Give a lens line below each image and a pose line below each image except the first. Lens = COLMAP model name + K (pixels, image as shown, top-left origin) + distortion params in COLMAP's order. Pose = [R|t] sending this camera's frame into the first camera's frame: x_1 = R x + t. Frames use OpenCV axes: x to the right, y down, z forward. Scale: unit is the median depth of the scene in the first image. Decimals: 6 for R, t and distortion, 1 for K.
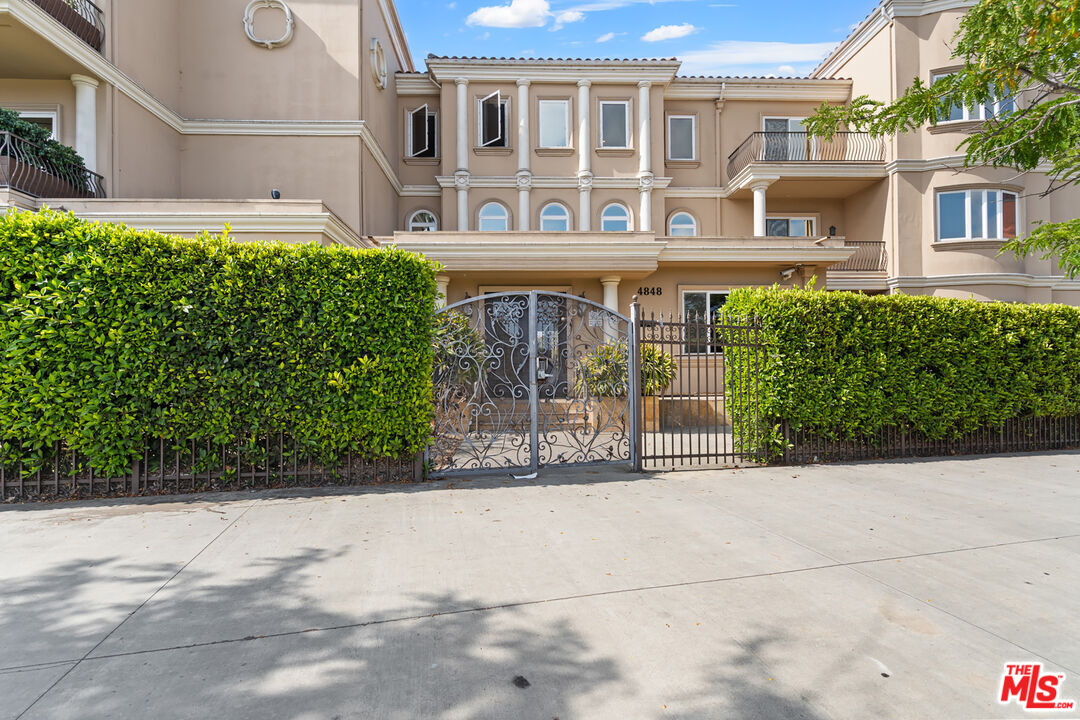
lens RADIAL K [[493.2, 0, 539.4], [0, 493.2, 375.0], [0, 0, 1]] dist [-0.000958, 0.000284]
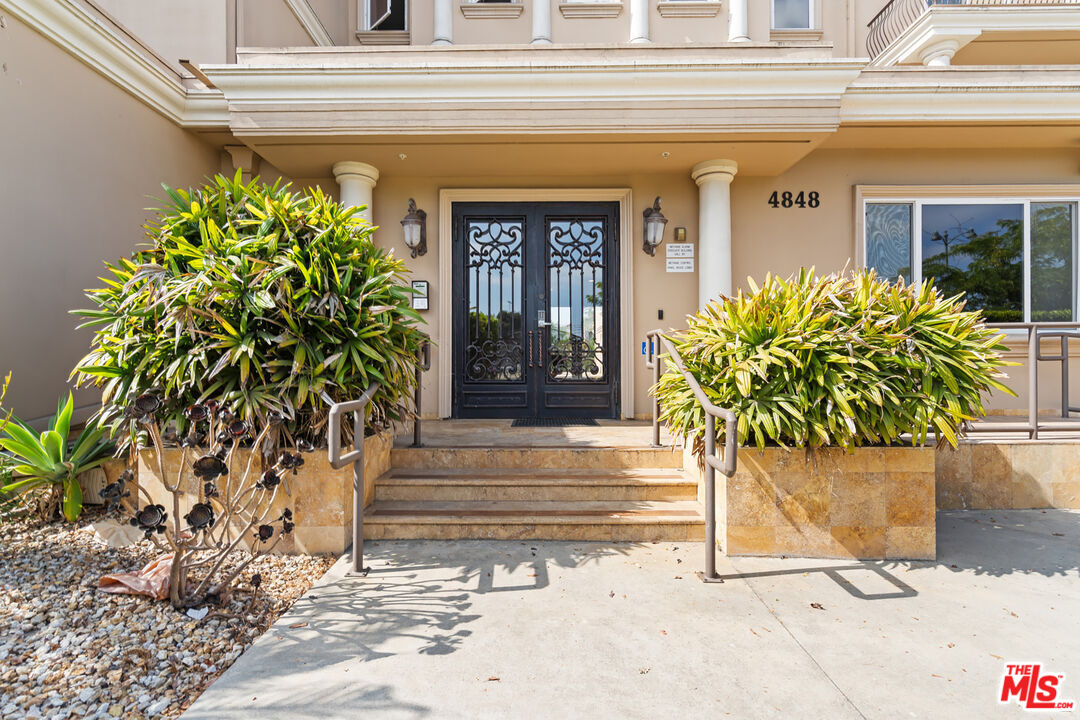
lens RADIAL K [[493.2, 0, 539.4], [0, 493.2, 375.0], [0, 0, 1]] dist [-0.000958, 0.000284]
pose [[0.998838, 0.008955, -0.047353, -0.000304], [-0.008110, 0.999805, 0.018001, -0.003914], [0.047505, -0.017596, 0.998716, 0.391231]]
